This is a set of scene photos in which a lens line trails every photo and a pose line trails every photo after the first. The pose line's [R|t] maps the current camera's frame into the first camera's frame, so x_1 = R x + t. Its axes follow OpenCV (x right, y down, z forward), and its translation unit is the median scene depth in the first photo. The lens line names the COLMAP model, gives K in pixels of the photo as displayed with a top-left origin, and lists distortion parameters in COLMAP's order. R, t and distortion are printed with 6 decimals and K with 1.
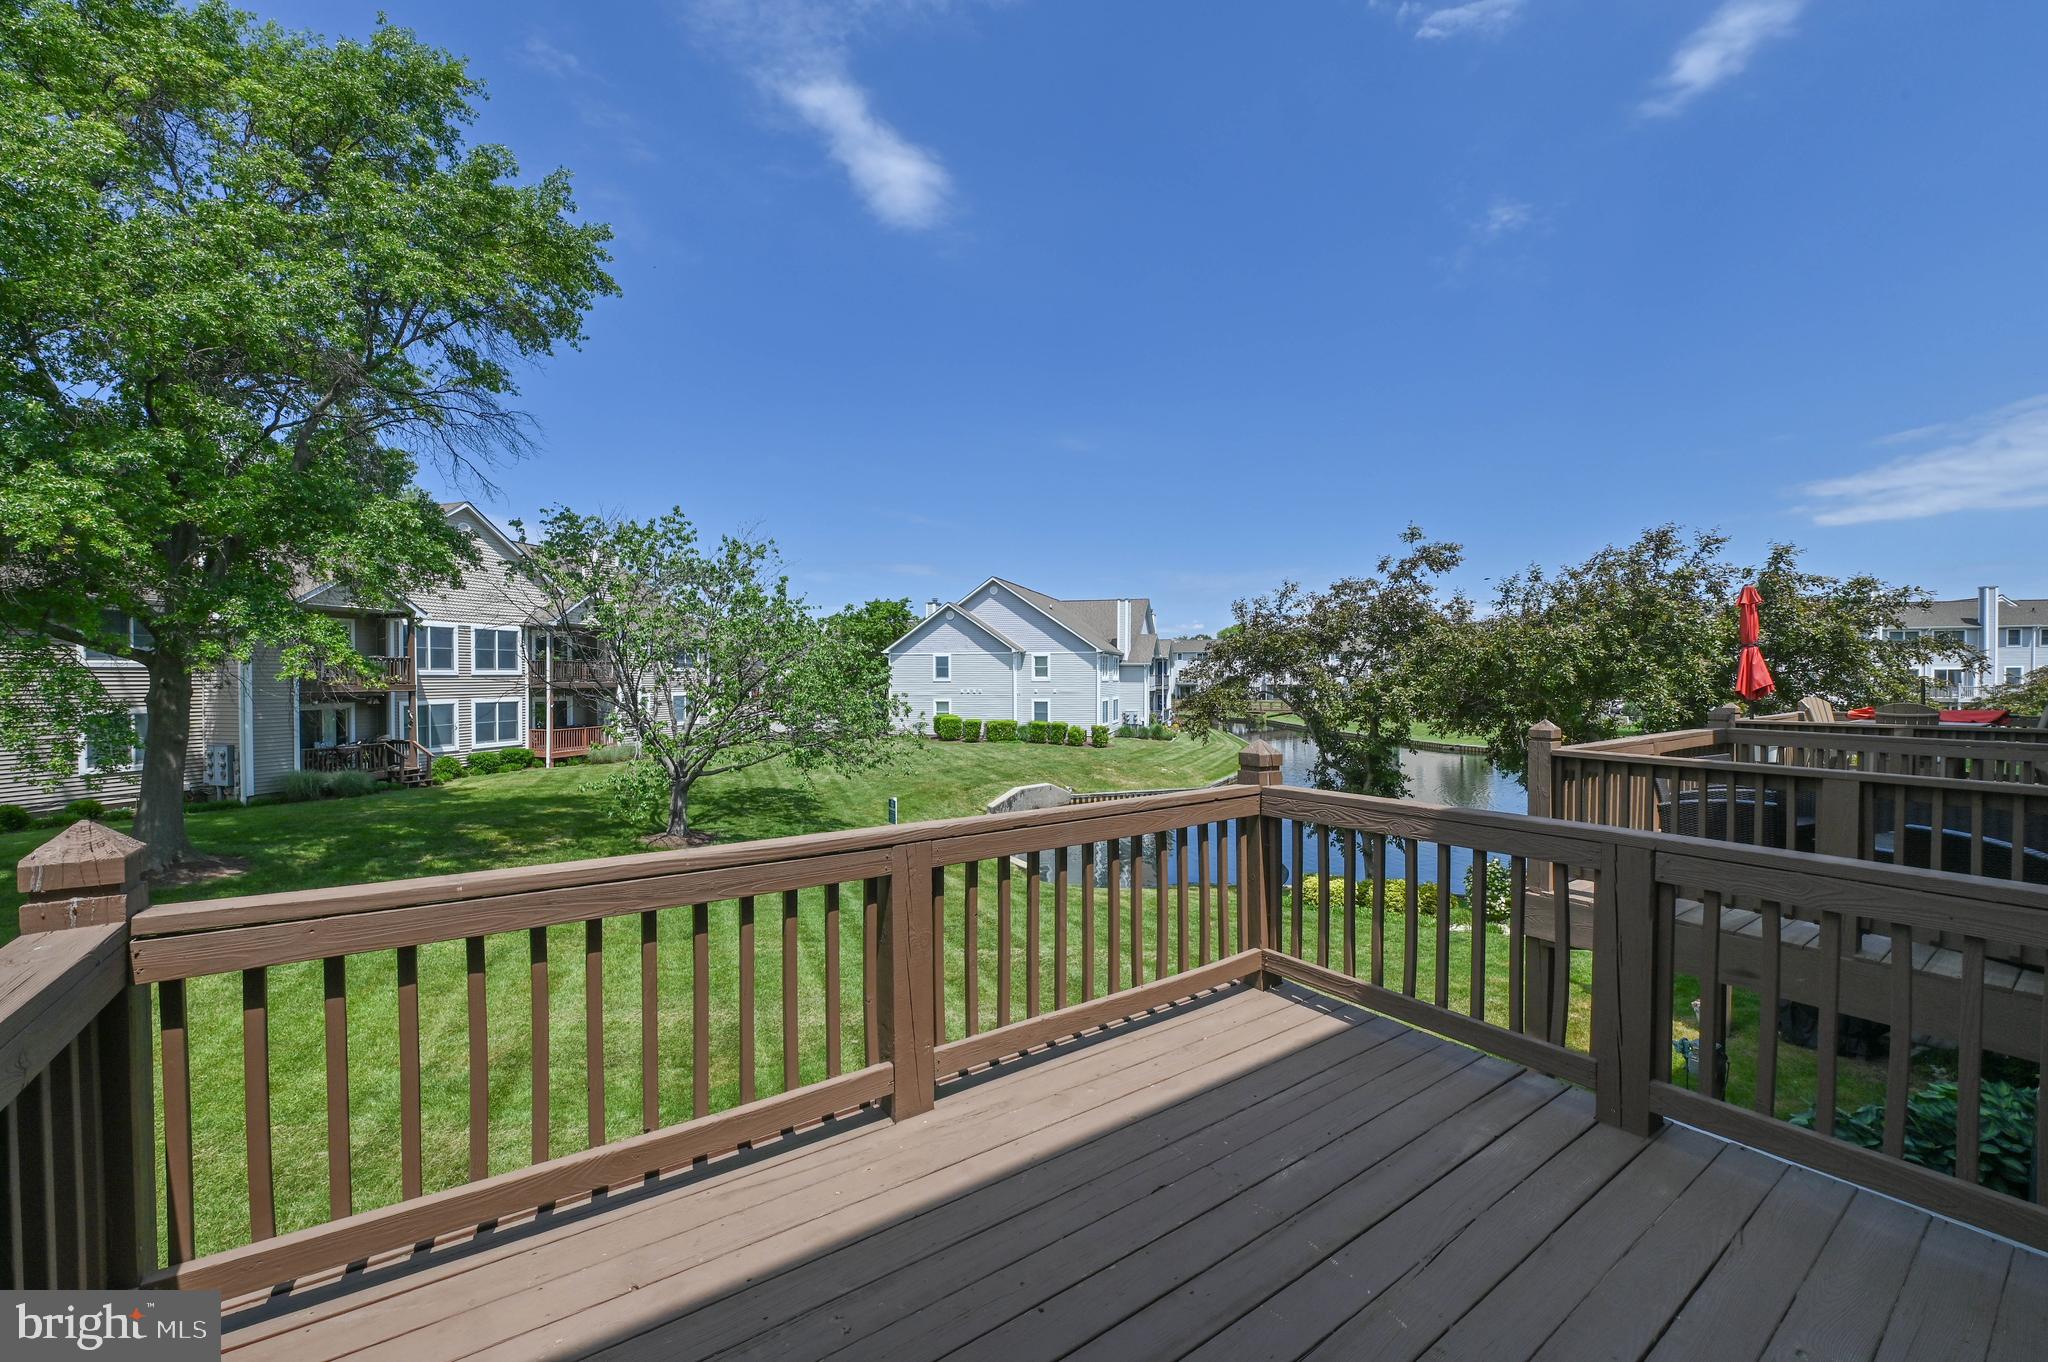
lens RADIAL K [[810.6, 0, 1024.0], [0, 810.6, 681.0], [0, 0, 1]] dist [-0.001166, -0.000042]
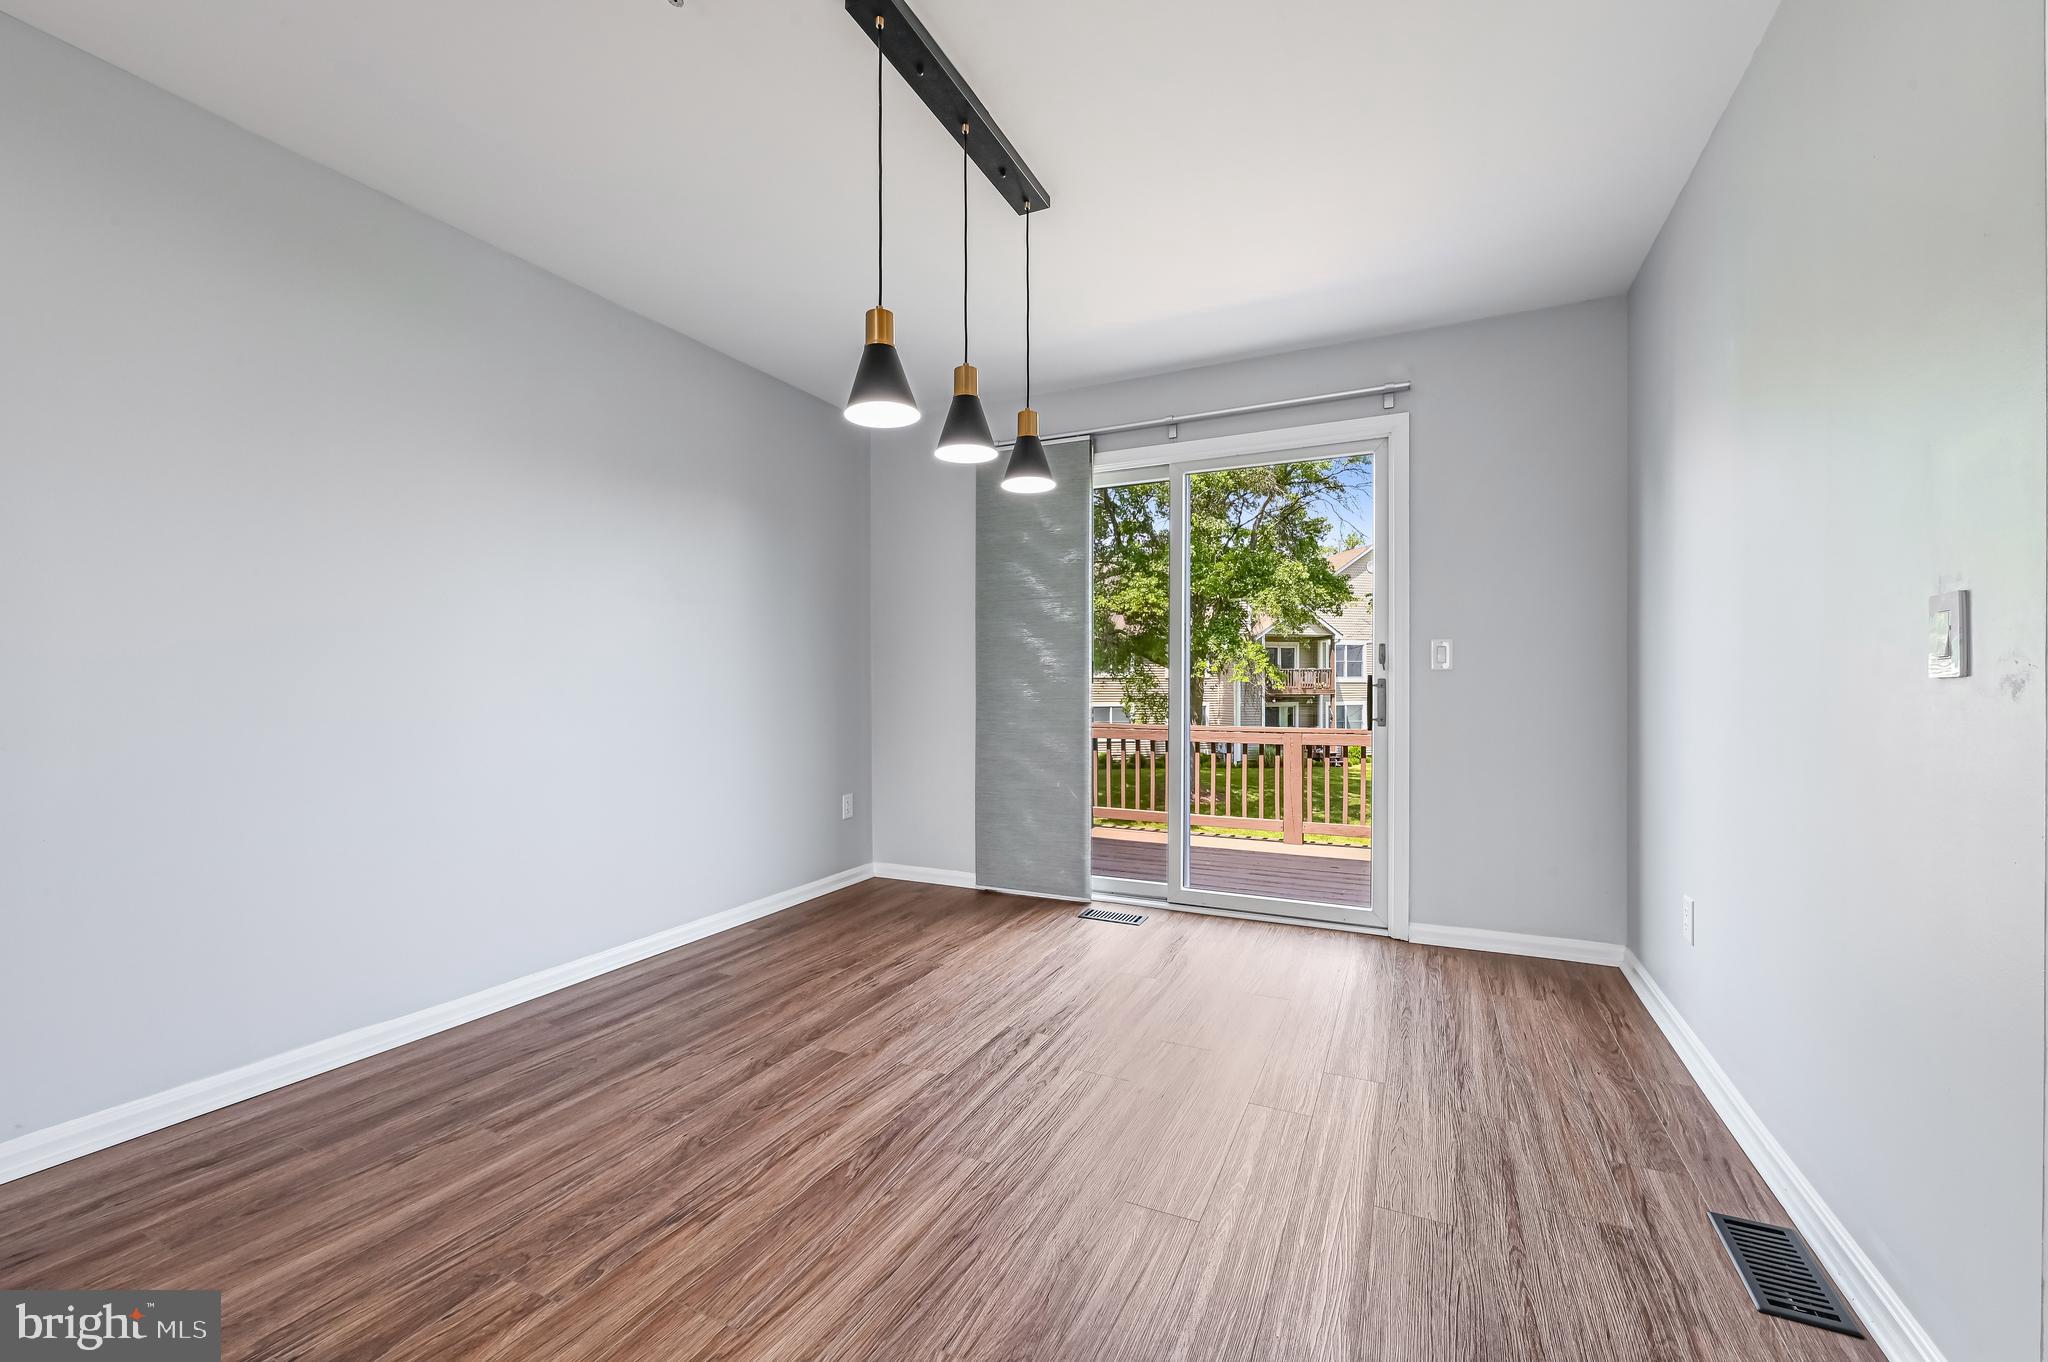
lens RADIAL K [[805.5, 0, 1034.6], [0, 805.5, 689.2], [0, 0, 1]] dist [-0.011842, 0.000139]
pose [[0.495583, 0.002129, -0.868558, 0.145218], [-0.004215, 0.999991, 0.000046, 0.006083], [0.868550, 0.003638, 0.495588, -0.075110]]
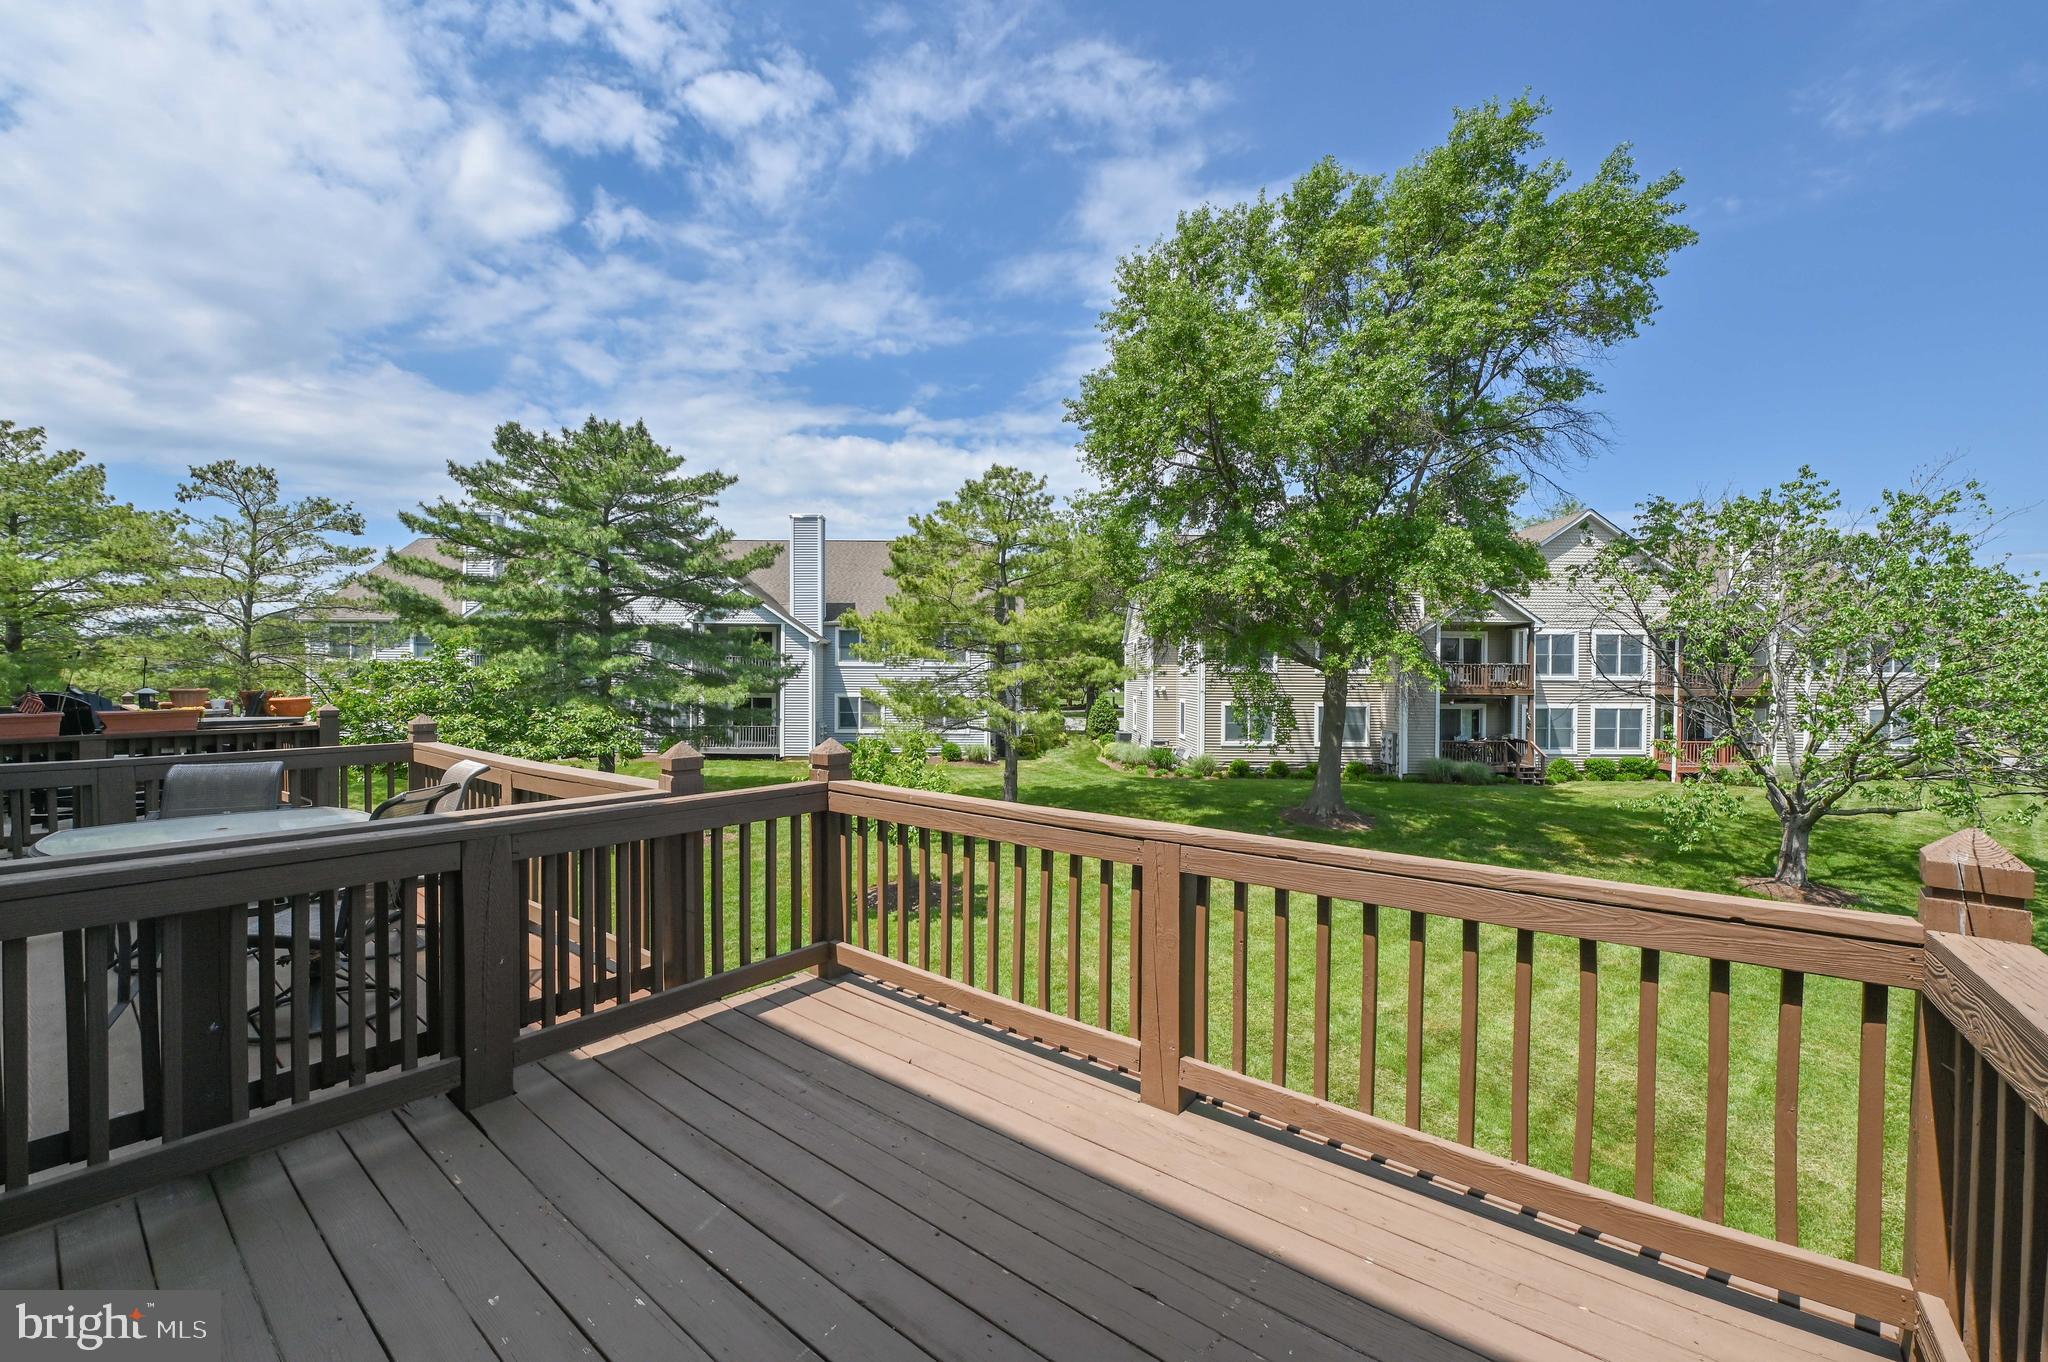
lens RADIAL K [[805.5, 0, 1034.6], [0, 805.5, 689.2], [0, 0, 1]] dist [-0.011842, 0.000139]
pose [[0.293228, 0.014849, -0.955927, 0.074021], [-0.012073, 0.999857, 0.011828, -0.000314], [0.955966, 0.008073, 0.293365, 0.052093]]
